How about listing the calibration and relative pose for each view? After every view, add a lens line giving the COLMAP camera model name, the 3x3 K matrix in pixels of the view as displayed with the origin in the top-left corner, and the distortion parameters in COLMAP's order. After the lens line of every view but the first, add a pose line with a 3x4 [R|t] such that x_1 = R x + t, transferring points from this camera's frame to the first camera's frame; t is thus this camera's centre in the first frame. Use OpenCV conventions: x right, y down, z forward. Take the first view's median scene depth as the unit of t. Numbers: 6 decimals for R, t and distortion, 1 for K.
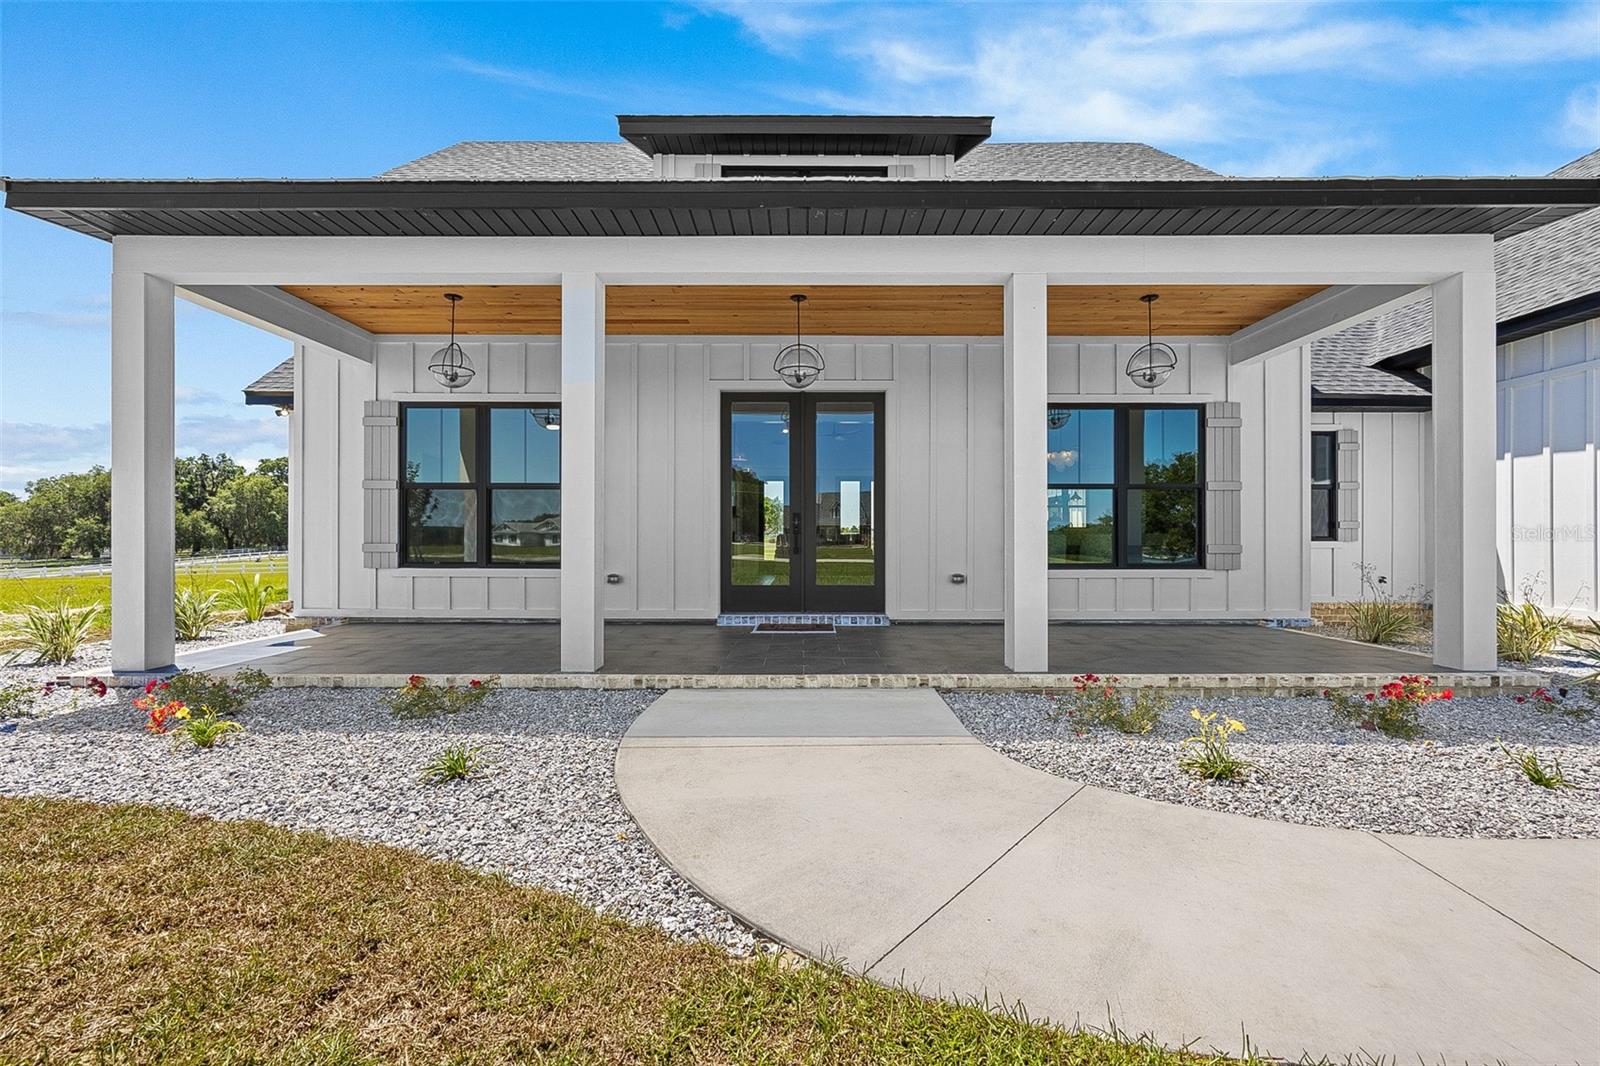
lens RADIAL K [[639.5, 0, 800.0], [0, 639.5, 533.0], [0, 0, 1]] dist [-0.002431, 0.000101]
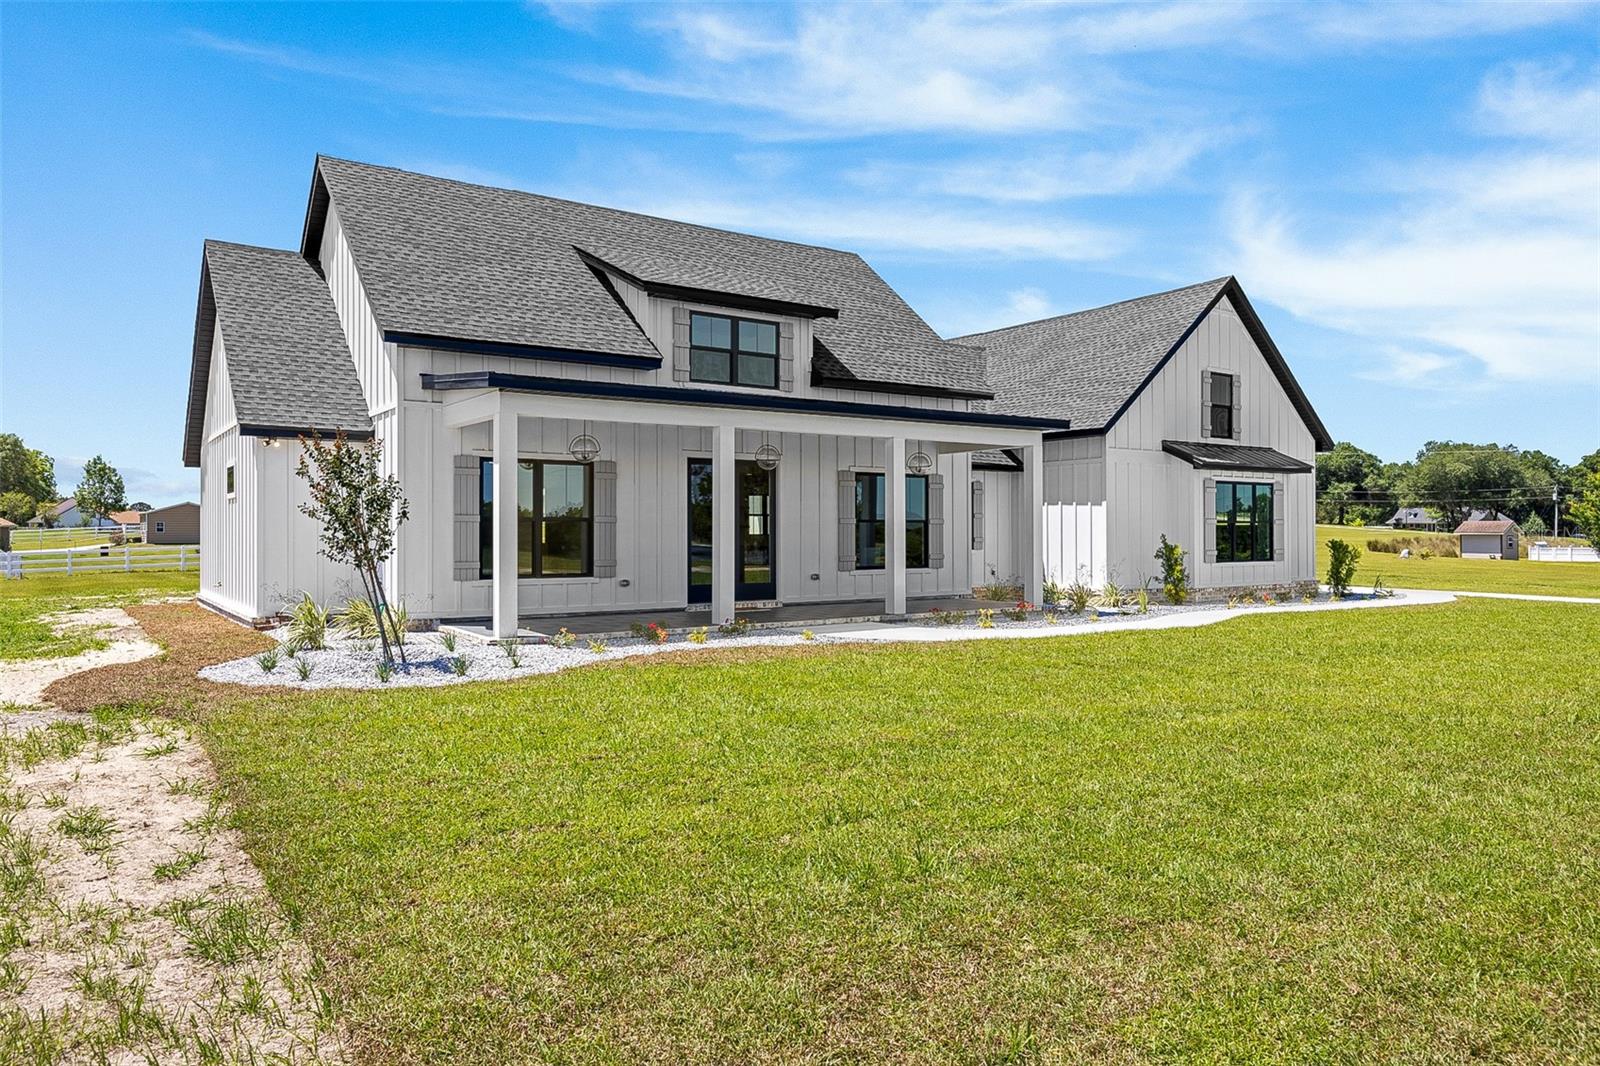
lens RADIAL K [[1078.9, 0, 801.8], [0, 1078.9, 494.3], [0, 0, 1]] dist [0.002264, 0.000700]
pose [[0.818473, 0.016968, 0.574295, -1.366648], [-0.006630, 0.999776, -0.020090, -0.083926], [-0.574507, 0.012636, 0.818402, -1.246787]]
